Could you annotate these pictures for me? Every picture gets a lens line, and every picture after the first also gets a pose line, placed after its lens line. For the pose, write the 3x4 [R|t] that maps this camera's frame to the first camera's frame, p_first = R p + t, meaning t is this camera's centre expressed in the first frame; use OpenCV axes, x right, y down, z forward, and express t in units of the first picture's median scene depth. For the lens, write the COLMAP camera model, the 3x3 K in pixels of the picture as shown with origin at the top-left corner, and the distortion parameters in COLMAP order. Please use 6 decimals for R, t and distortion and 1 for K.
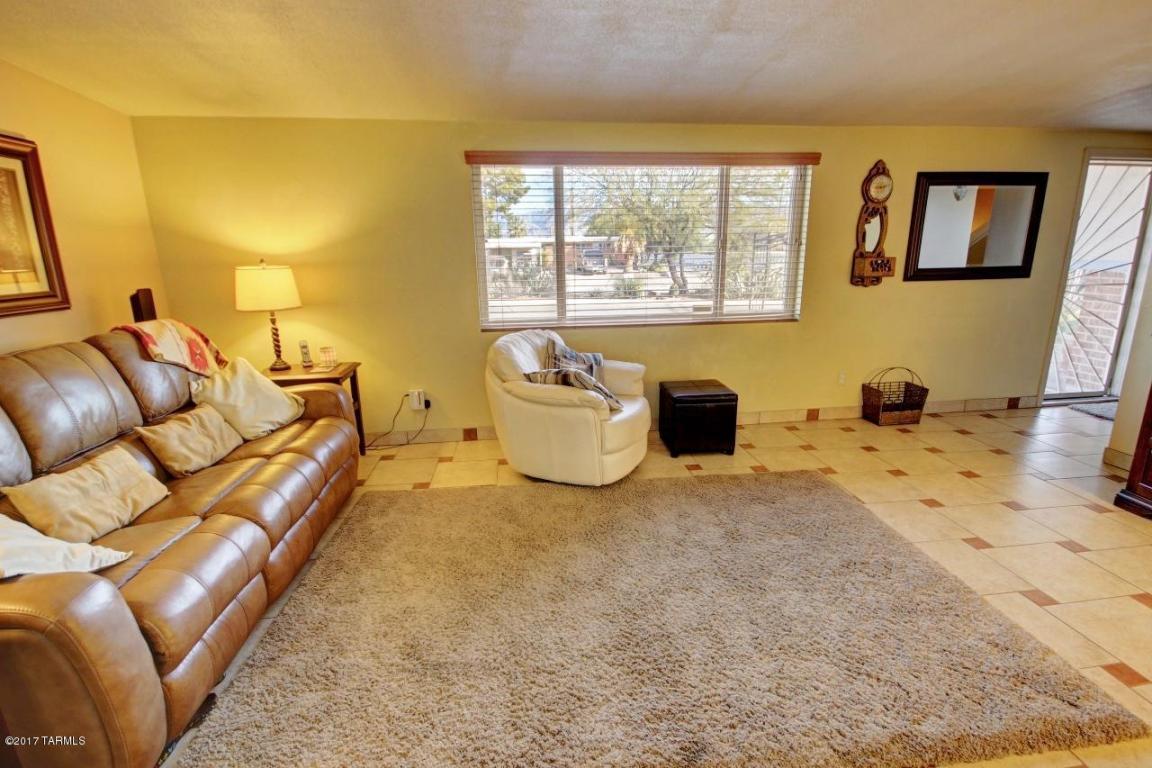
lens RADIAL K [[536.0, 0, 585.2], [0, 536.0, 390.2], [0, 0, 1]] dist [0.001899, -0.004901]
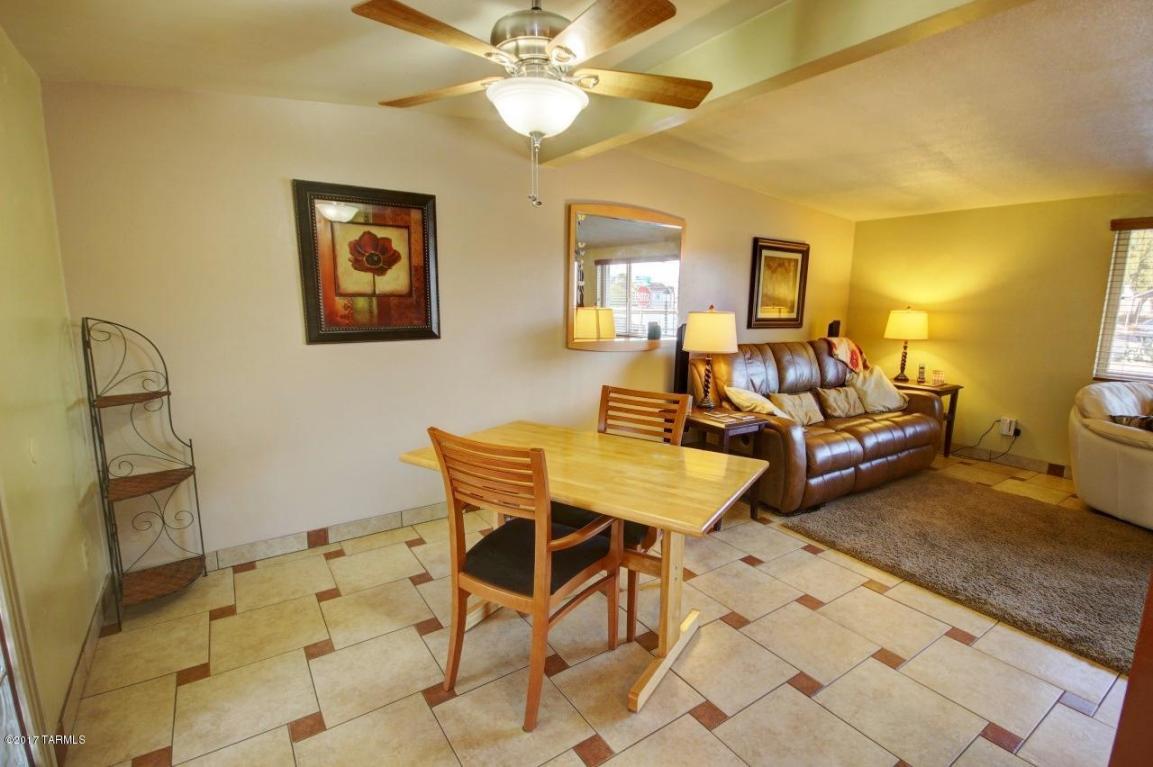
lens RADIAL K [[536.5, 0, 580.3], [0, 536.5, 389.5], [0, 0, 1]] dist [0.001899, -0.004901]
pose [[0.452190, 0.171788, -0.875222, 0.366291], [-0.245077, 0.967437, 0.063267, 0.122493], [0.857590, 0.185888, 0.479567, -0.512018]]
